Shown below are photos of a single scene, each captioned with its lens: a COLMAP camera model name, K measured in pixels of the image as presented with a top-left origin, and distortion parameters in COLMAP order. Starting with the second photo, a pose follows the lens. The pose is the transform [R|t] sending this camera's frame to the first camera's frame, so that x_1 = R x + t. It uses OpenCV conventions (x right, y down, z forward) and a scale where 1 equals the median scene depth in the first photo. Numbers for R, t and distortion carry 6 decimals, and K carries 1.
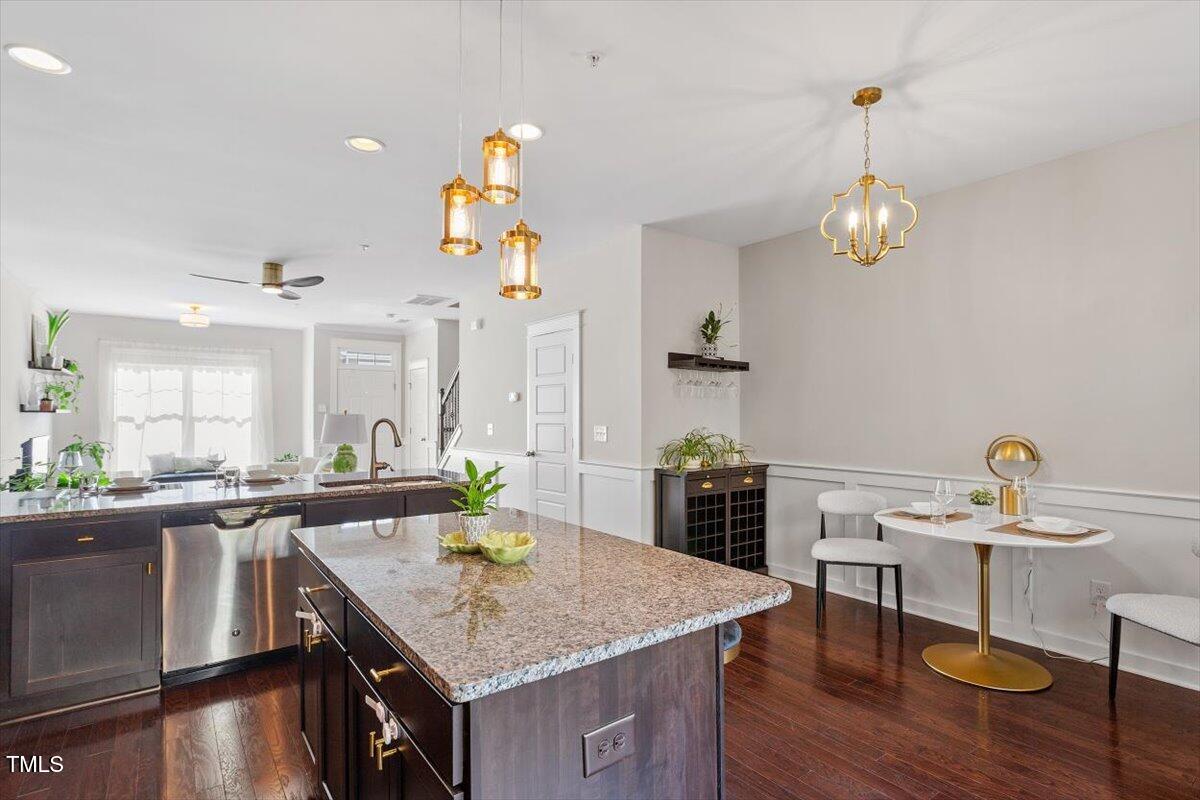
lens RADIAL K [[590.0, 0, 600.9], [0, 590.0, 406.9], [0, 0, 1]] dist [0.000916, 0.002669]
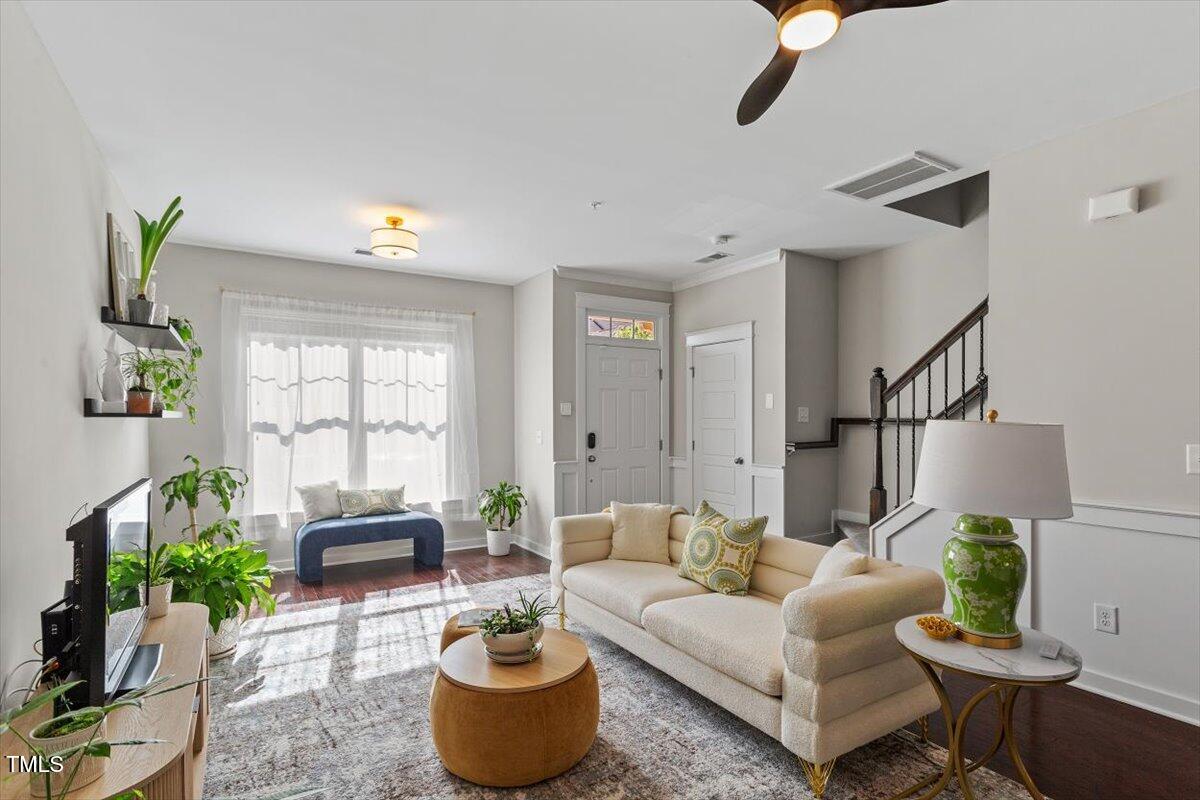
lens RADIAL K [[590.0, 0, 616.0], [0, 590.0, 420.9], [0, 0, 1]] dist [0.000916, 0.002669]
pose [[0.997501, -0.001669, -0.070638, -0.628475], [0.003059, 0.999804, 0.019583, 0.005313], [0.070591, -0.019750, 0.997310, 0.665970]]
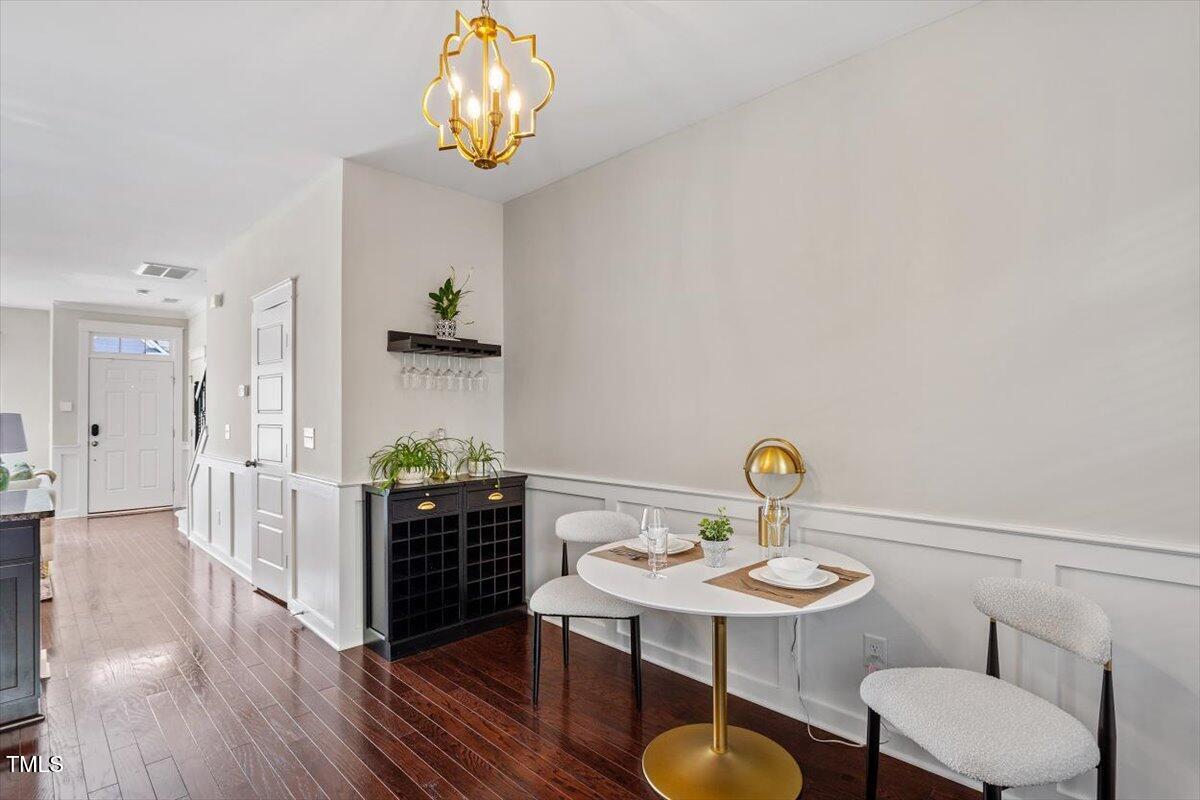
lens RADIAL K [[590.0, 0, 580.3], [0, 590.0, 404.0], [0, 0, 1]] dist [0.000916, 0.002669]
pose [[0.992242, -0.003326, 0.124274, 0.215241], [0.003362, 0.999994, -0.000077, 0.002496], [-0.124273, 0.000494, 0.992248, 0.174186]]
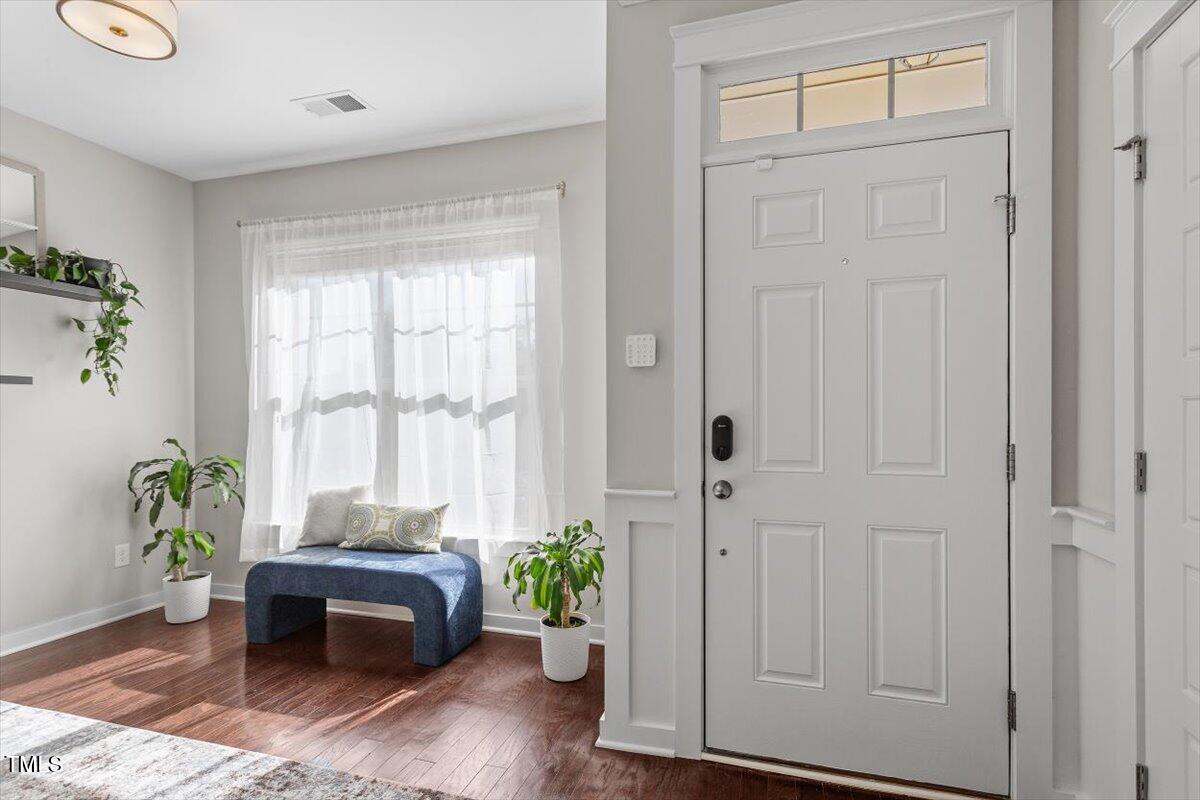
lens RADIAL K [[590.0, 0, 588.6], [0, 590.0, 414.5], [0, 0, 1]] dist [0.000916, 0.002669]
pose [[0.596175, -0.004030, -0.802844, -0.501694], [0.009929, 0.999948, 0.002354, 0.043909], [0.802793, -0.009374, 0.596184, 1.412676]]
